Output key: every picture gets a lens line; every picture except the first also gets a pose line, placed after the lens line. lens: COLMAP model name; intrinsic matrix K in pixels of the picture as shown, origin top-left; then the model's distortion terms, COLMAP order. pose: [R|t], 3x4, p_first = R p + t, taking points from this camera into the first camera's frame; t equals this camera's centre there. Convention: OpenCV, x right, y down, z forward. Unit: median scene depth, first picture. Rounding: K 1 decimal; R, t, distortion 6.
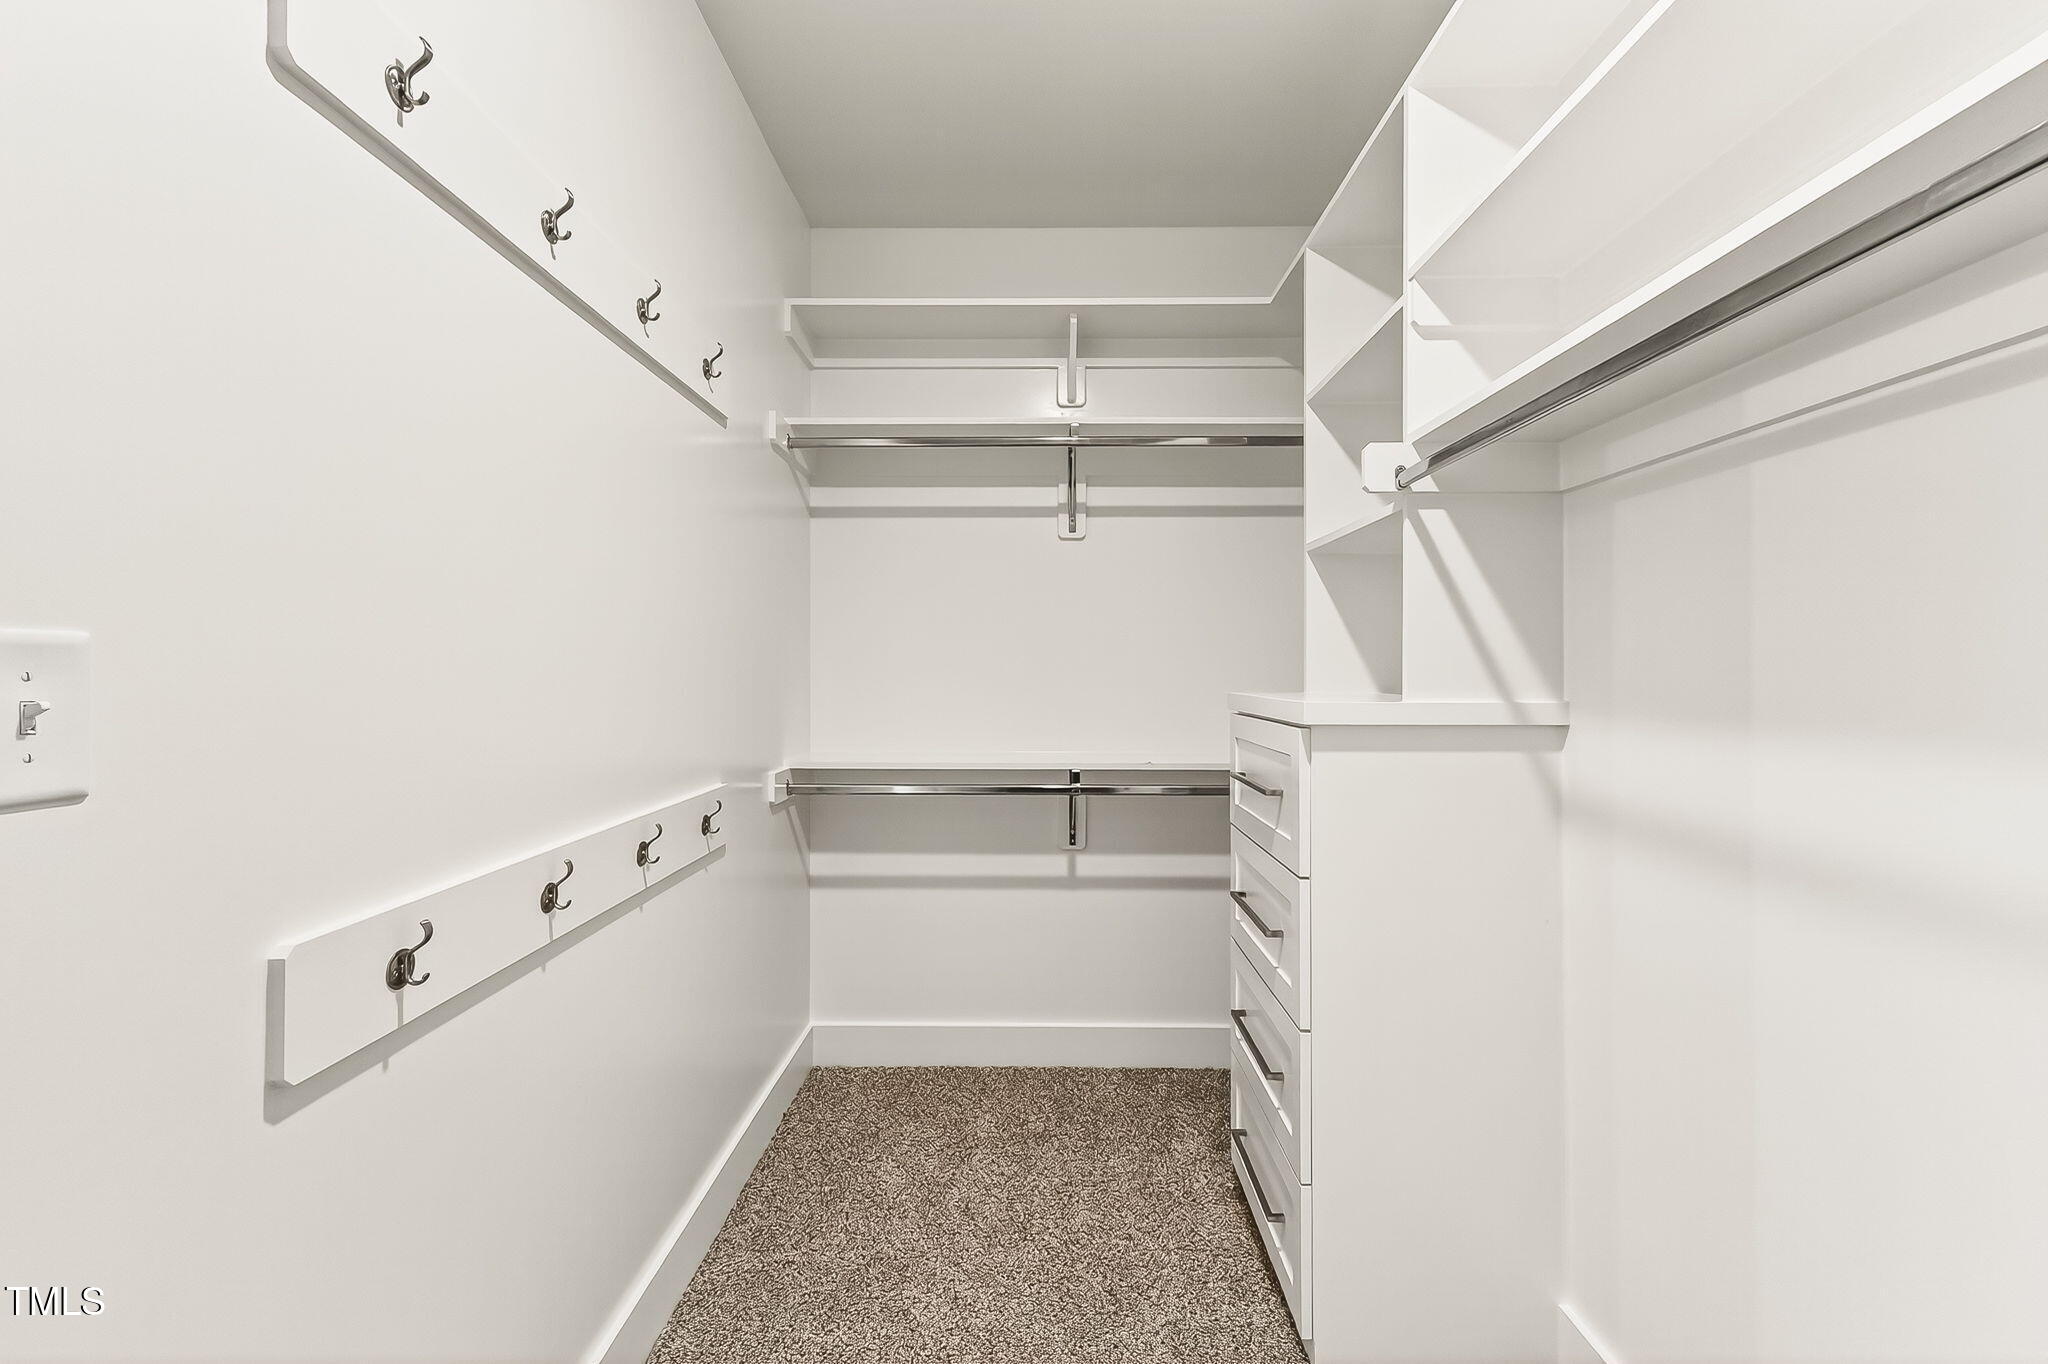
lens RADIAL K [[866.7, 0, 1030.3], [0, 866.7, 681.2], [0, 0, 1]] dist [0.003212, 0.000079]
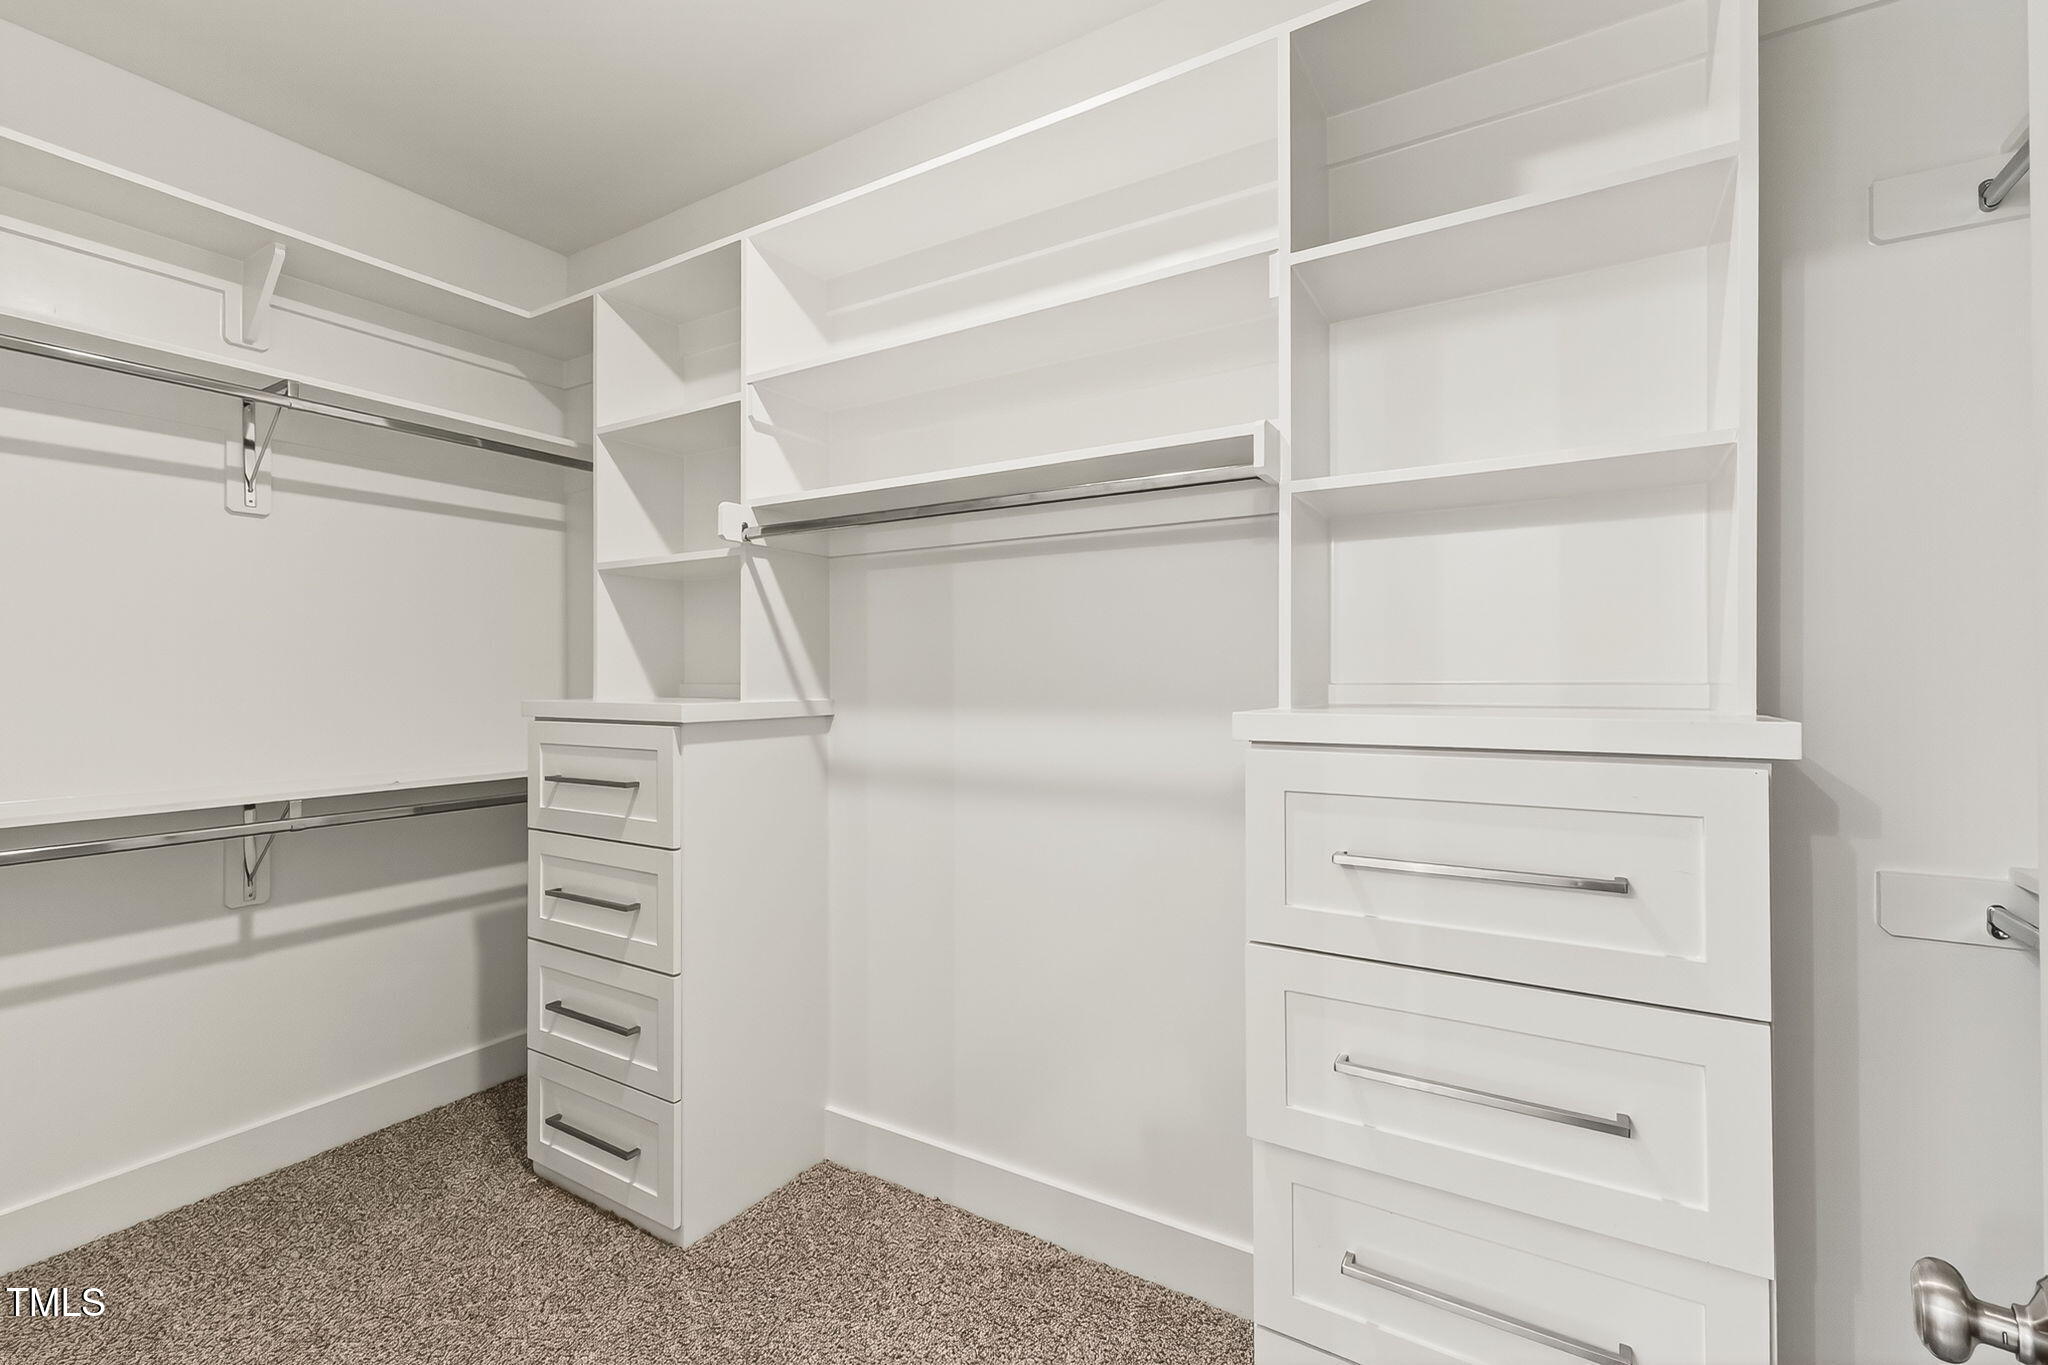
lens RADIAL K [[866.7, 0, 1030.3], [0, 866.7, 681.7], [0, 0, 1]] dist [0.003212, 0.000079]
pose [[0.501963, -0.008738, 0.864845, -0.474038], [0.013641, 0.999905, 0.002185, -0.004052], [-0.864782, 0.010701, 0.502034, -0.031270]]
